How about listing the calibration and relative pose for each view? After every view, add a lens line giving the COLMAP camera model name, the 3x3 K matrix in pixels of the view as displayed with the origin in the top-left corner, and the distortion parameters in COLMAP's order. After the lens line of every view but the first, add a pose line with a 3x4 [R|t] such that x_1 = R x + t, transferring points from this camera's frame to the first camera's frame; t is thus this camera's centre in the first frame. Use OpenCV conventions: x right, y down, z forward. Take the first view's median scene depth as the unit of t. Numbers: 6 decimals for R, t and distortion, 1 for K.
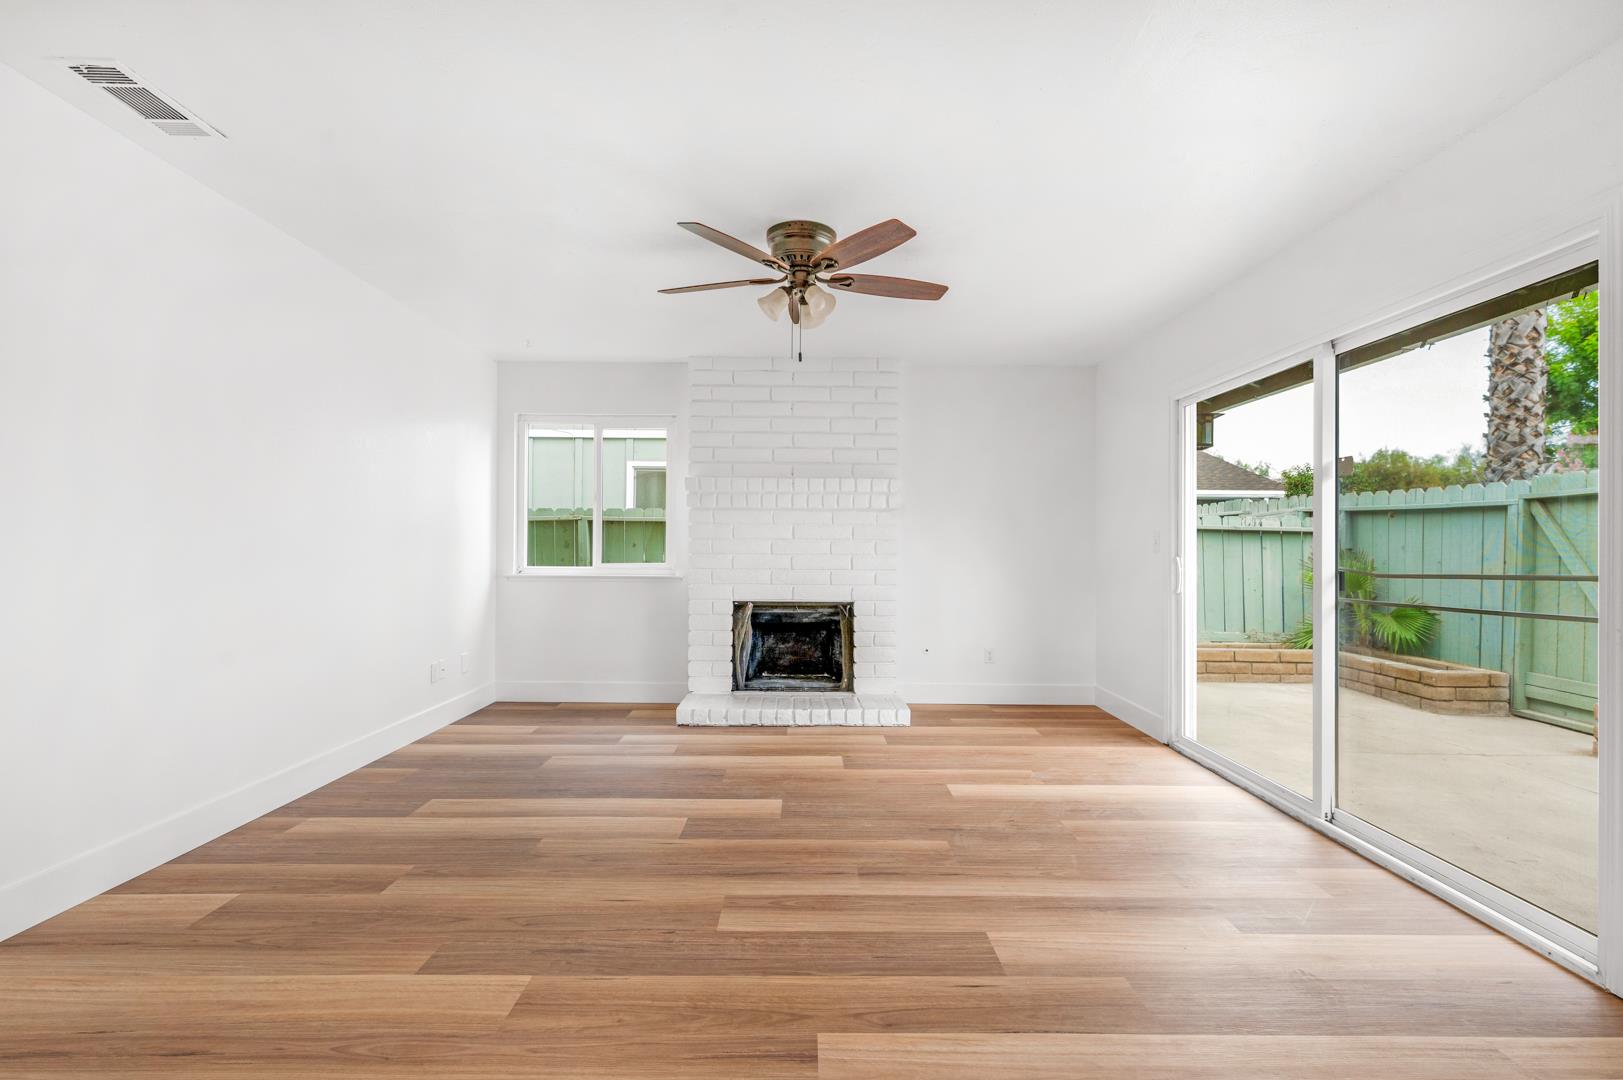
lens RADIAL K [[770.6, 0, 825.0], [0, 770.6, 544.3], [0, 0, 1]] dist [-0.002603, -0.000232]
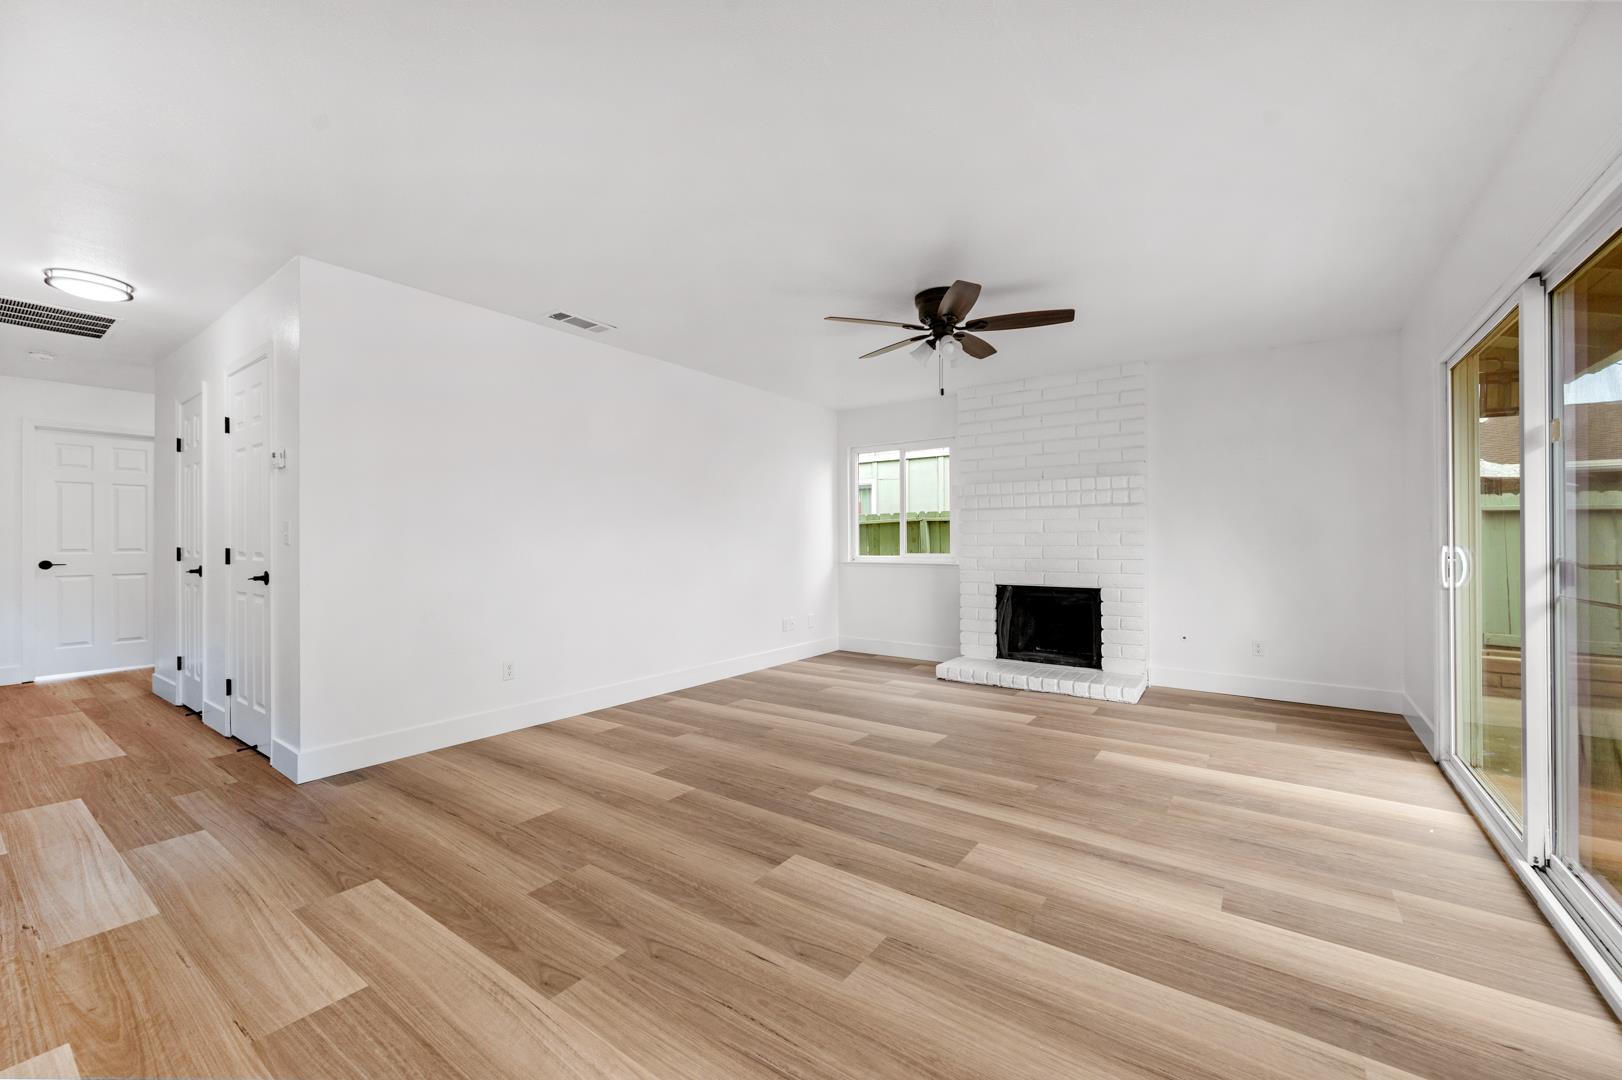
lens RADIAL K [[670.5, 0, 815.9], [0, 670.5, 525.0], [0, 0, 1]] dist [-0.006542, 0.000854]
pose [[0.797306, -0.024366, -0.603083, 0.521385], [0.009241, 0.999560, -0.028168, 0.013808], [0.603504, 0.016885, 0.797181, -0.025345]]
